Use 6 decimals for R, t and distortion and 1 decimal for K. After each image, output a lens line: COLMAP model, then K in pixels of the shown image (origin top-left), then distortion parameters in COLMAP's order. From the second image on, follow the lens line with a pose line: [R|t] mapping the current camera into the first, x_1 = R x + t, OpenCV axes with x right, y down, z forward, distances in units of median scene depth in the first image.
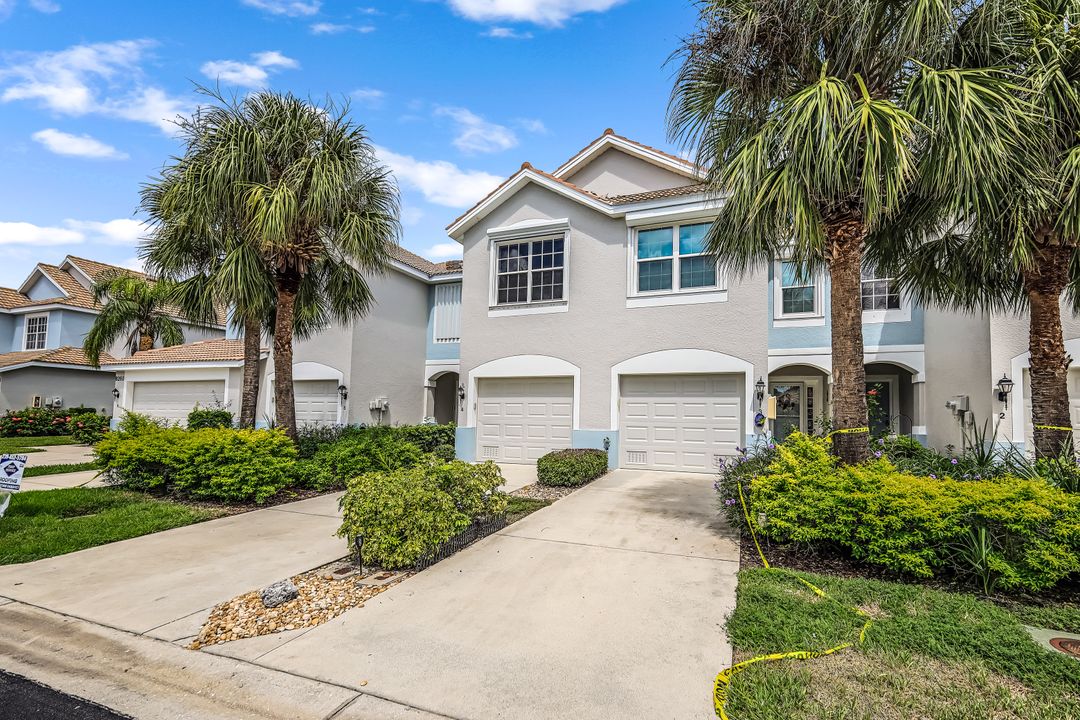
lens RADIAL K [[471.2, 0, 545.7], [0, 471.2, 359.2], [0, 0, 1]] dist [0.002030, 0.000065]
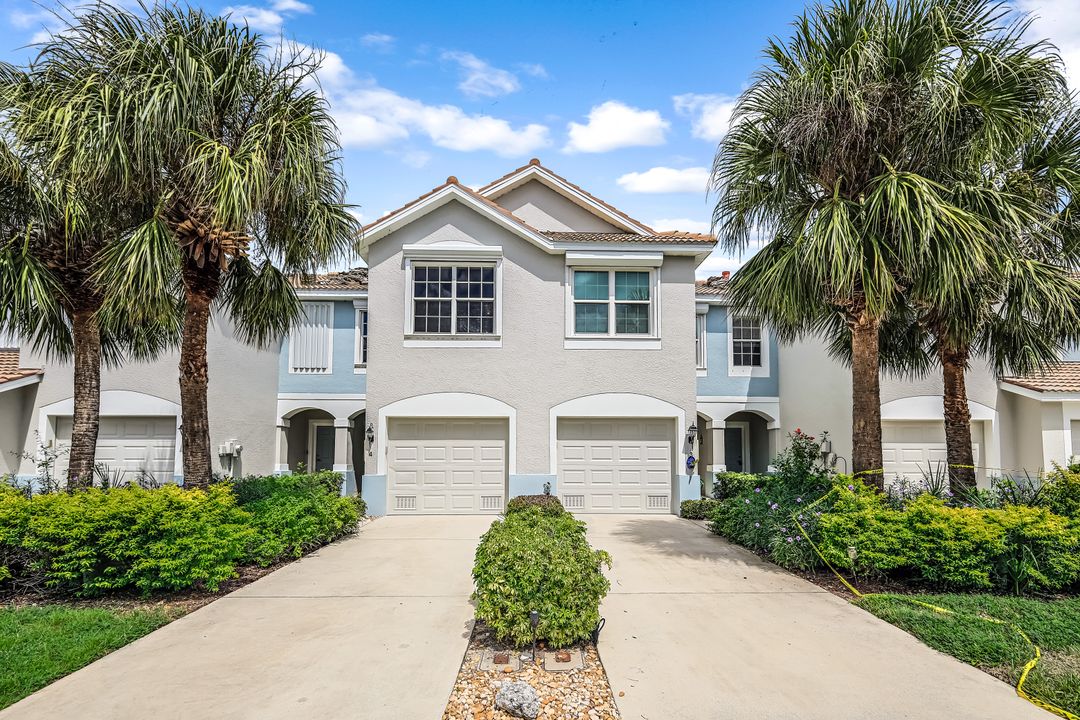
lens RADIAL K [[497.3, 0, 539.9], [0, 497.3, 398.1], [0, 0, 1]] dist [0.006074, 0.000452]
pose [[0.924222, 0.034852, 0.380262, -0.255918], [-0.034254, 0.999378, -0.008342, 0.002933], [-0.380317, -0.005316, 0.924841, 0.069487]]
